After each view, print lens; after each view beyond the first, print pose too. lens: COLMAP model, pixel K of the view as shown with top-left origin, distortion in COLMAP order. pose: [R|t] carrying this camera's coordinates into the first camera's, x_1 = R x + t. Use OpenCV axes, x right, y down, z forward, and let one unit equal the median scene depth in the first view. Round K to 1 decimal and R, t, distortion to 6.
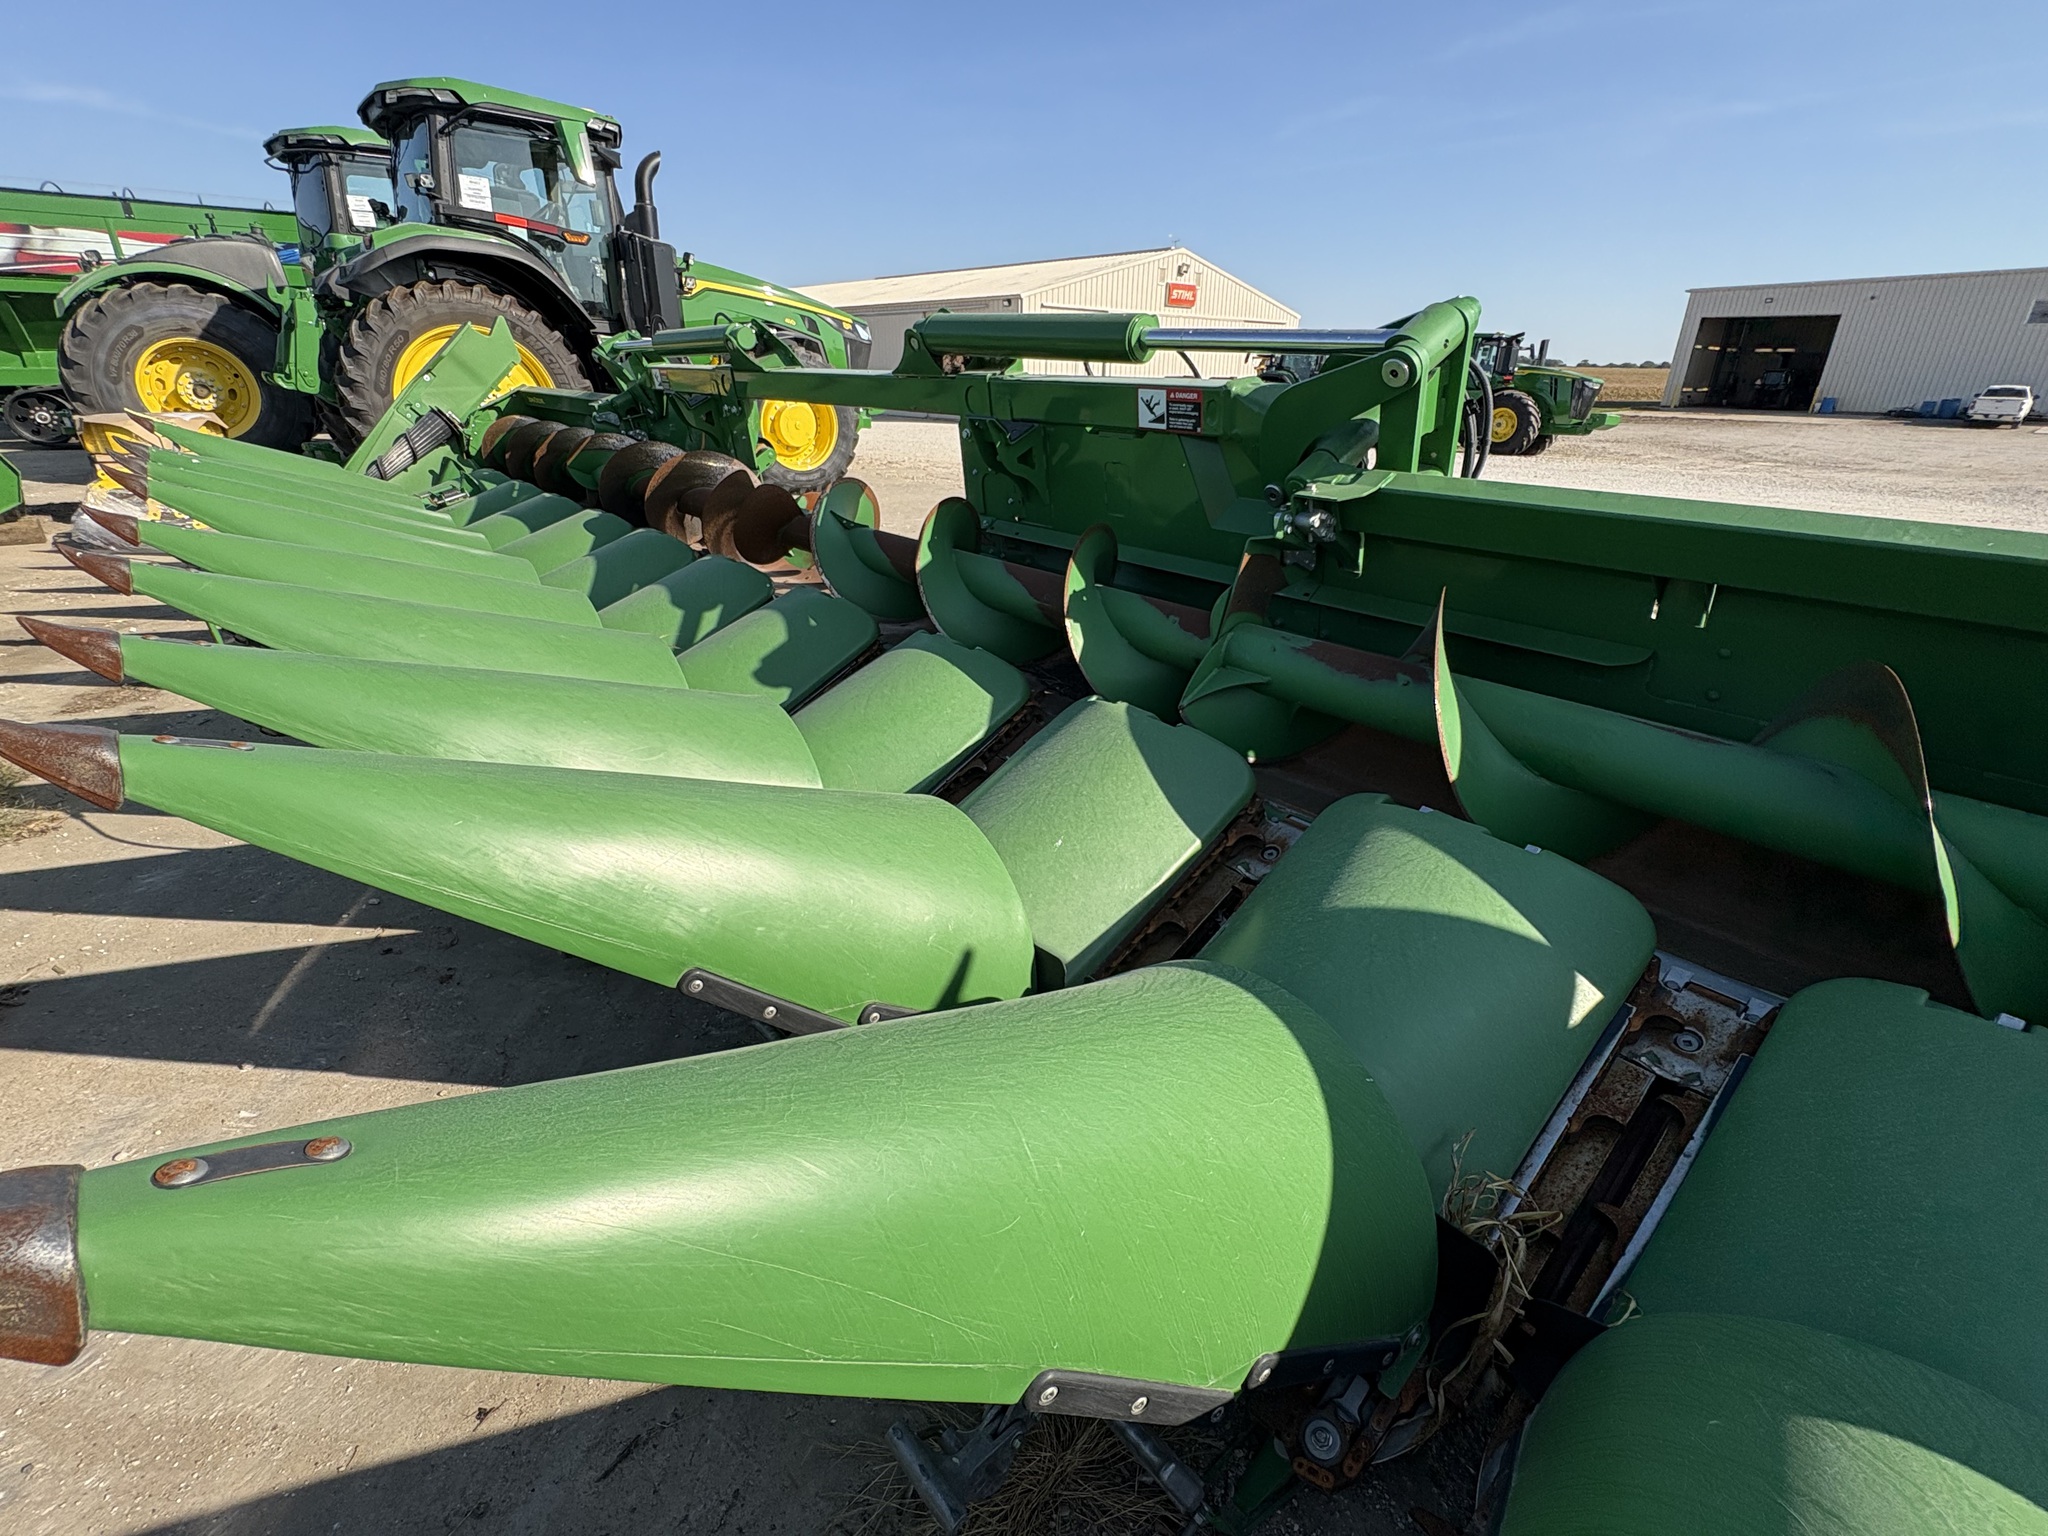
lens RADIAL K [[931.4, 0, 1024.0], [0, 931.4, 773.9], [0, 0, 1]] dist [0.001758, -0.000495]
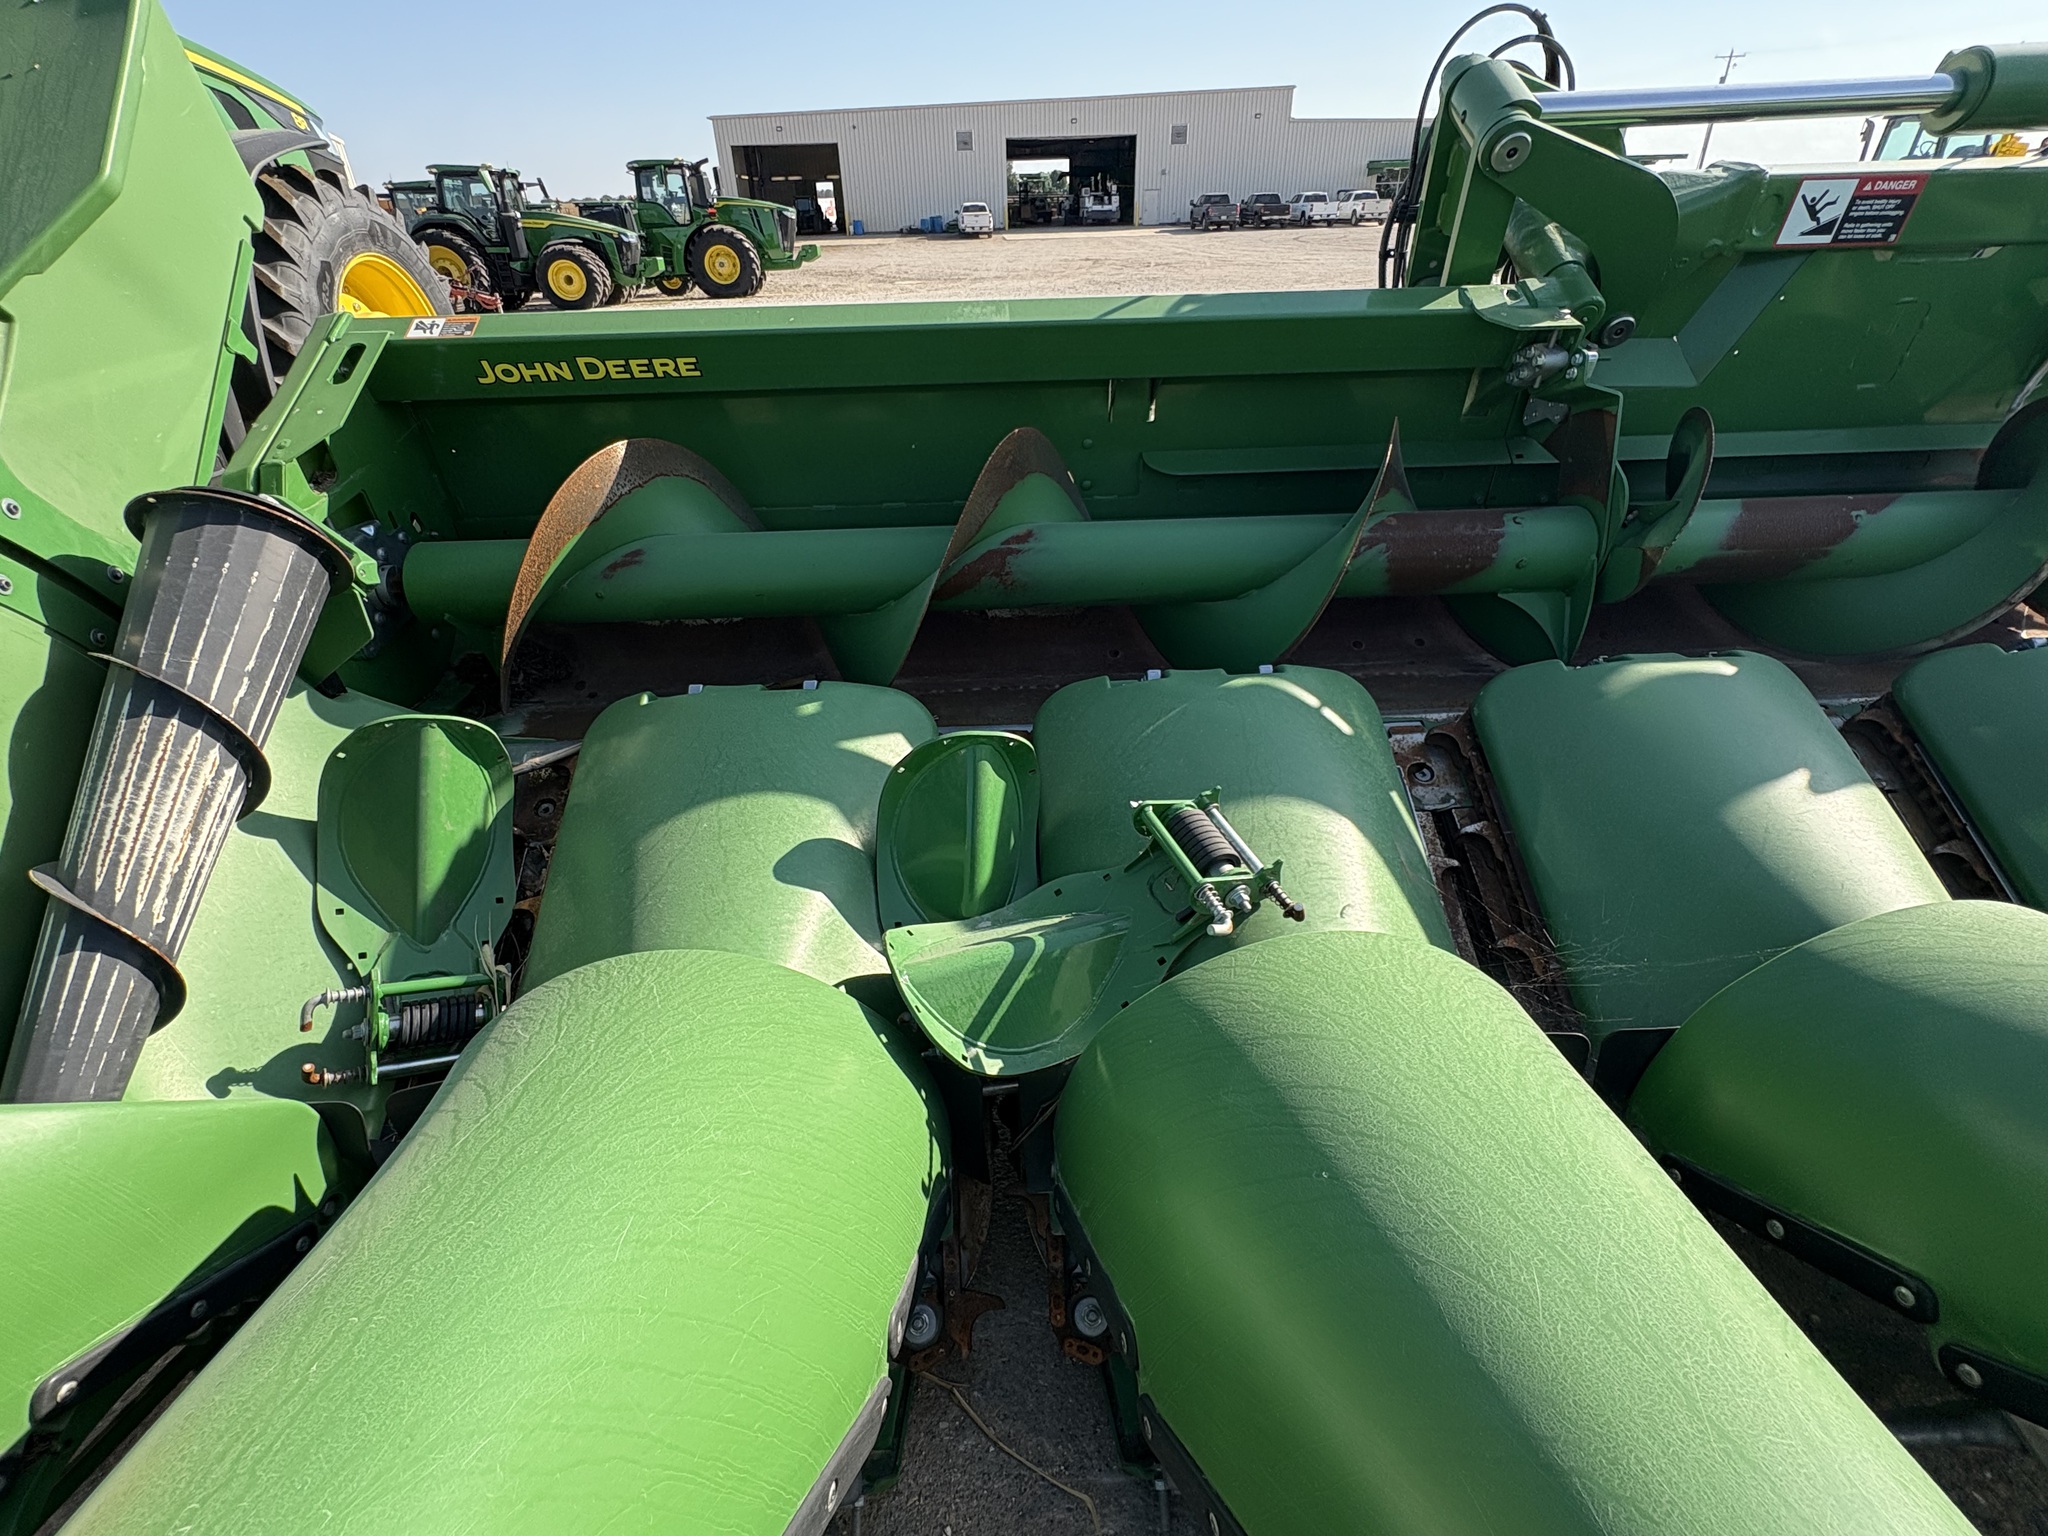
lens RADIAL K [[931.4, 0, 1020.4], [0, 931.4, 767.2], [0, 0, 1]] dist [0.001758, -0.000495]
pose [[0.641546, -0.425837, 0.638029, -0.350326], [0.339480, 0.903487, 0.261659, -0.173990], [-0.687875, 0.048731, 0.724191, 0.403321]]
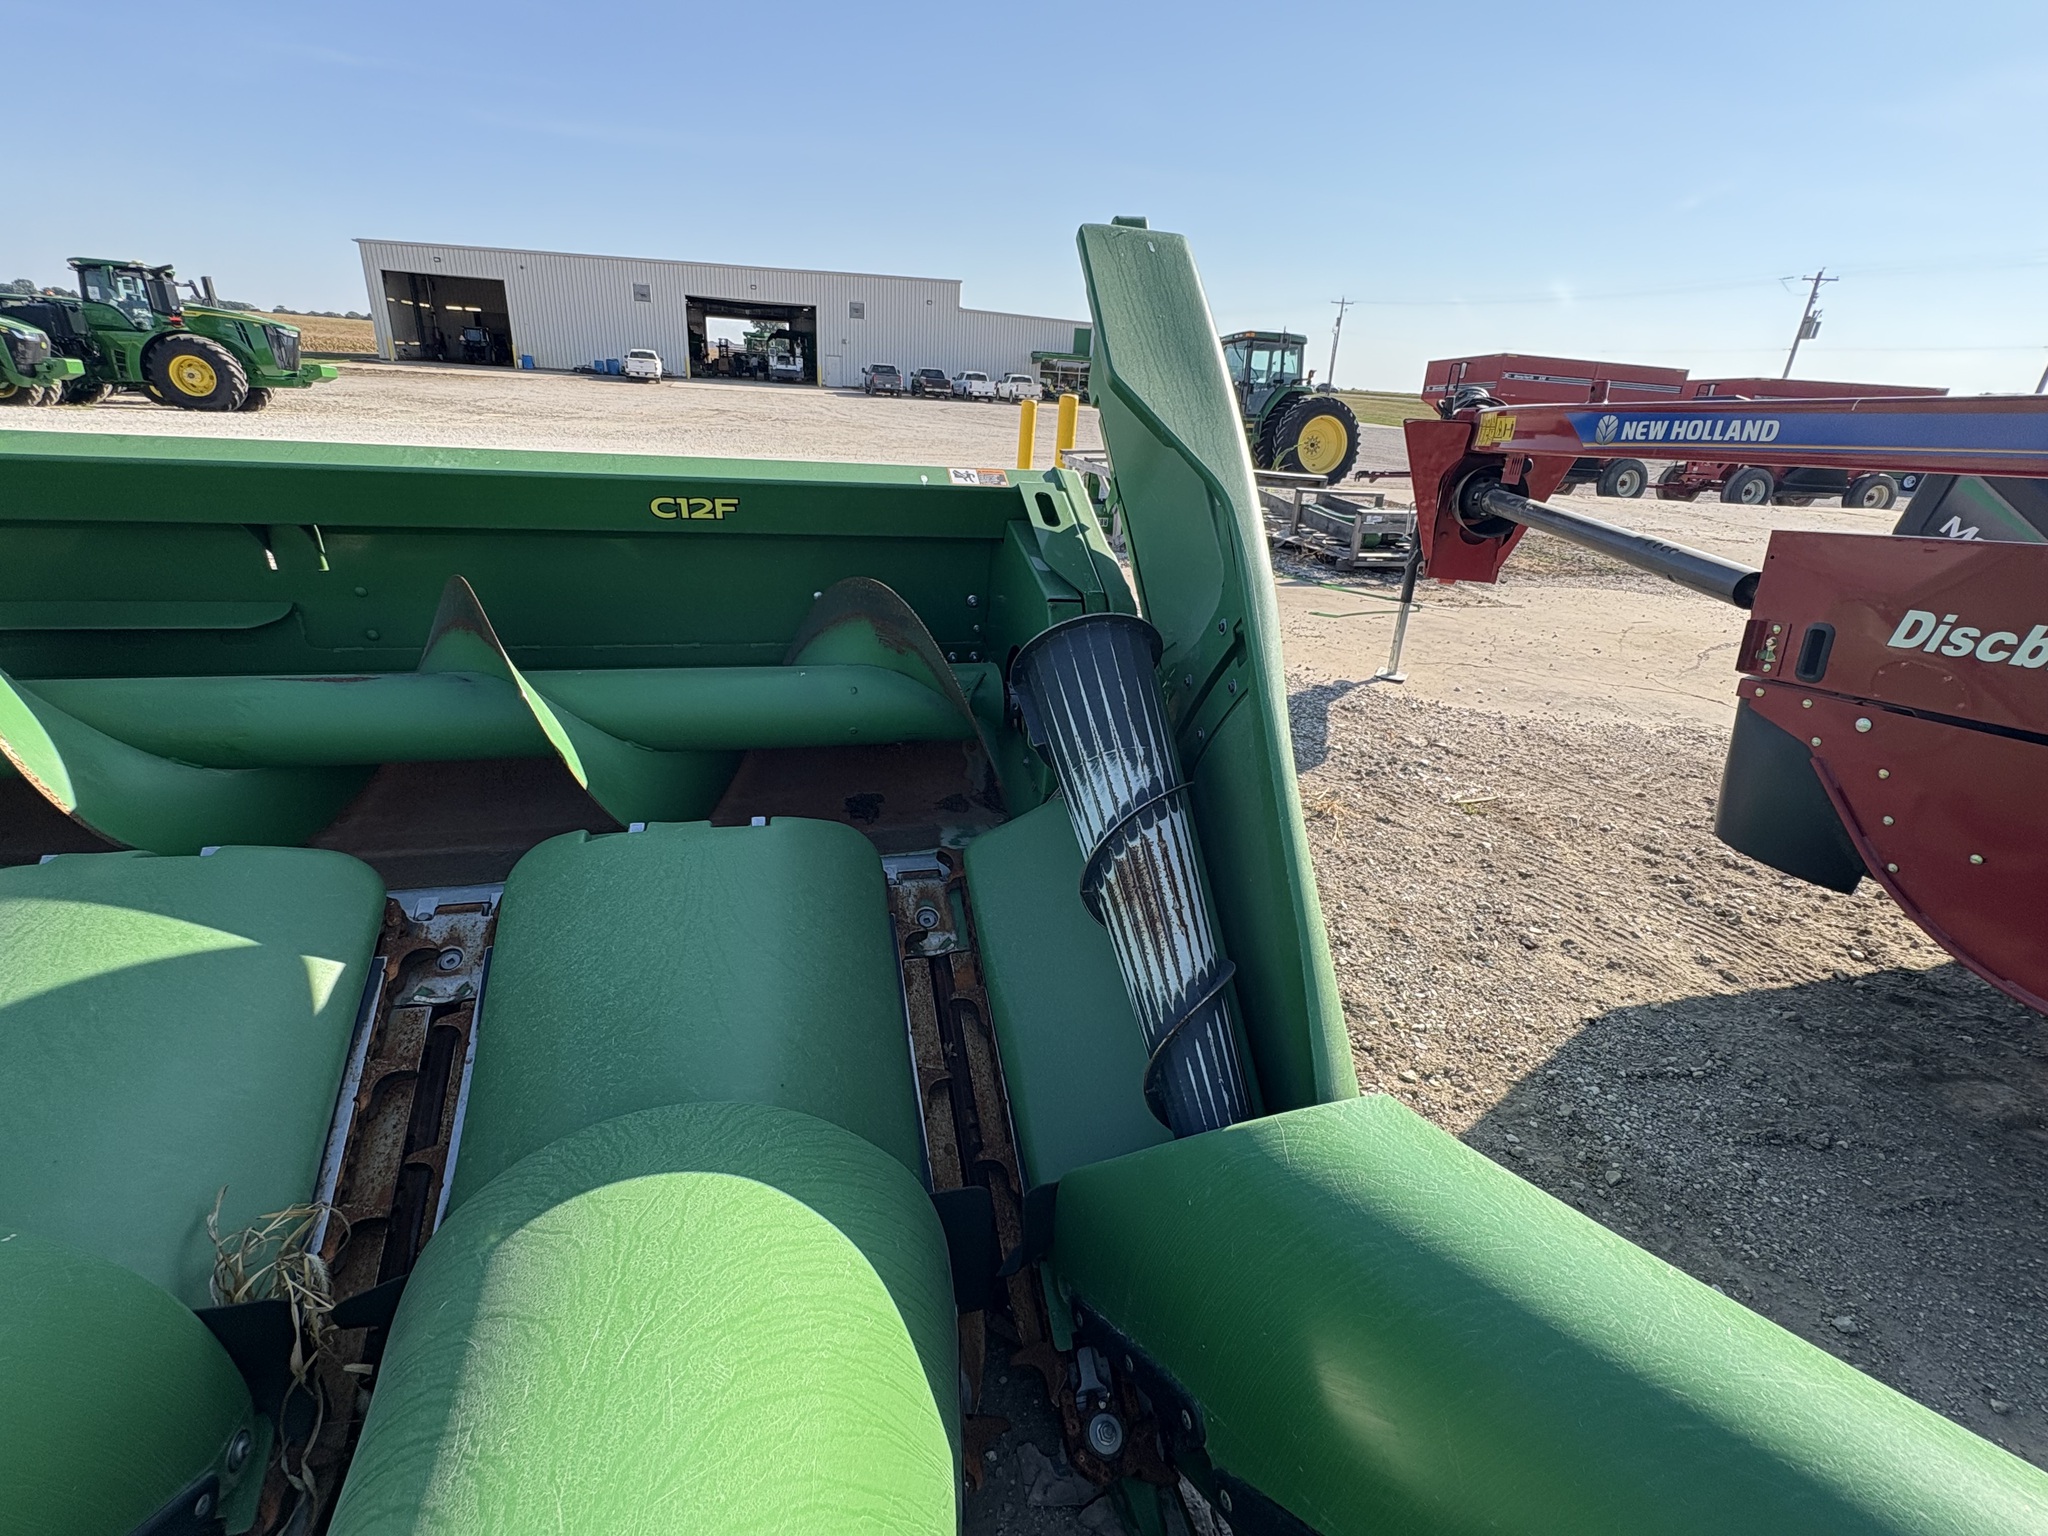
lens RADIAL K [[931.4, 0, 1016.0], [0, 931.4, 775.1], [0, 0, 1]] dist [0.001758, -0.000495]
pose [[0.436484, -0.346011, 0.830517, 0.037313], [0.309327, 0.924533, 0.222611, 0.011415], [-0.844866, 0.159735, 0.510574, -0.018334]]
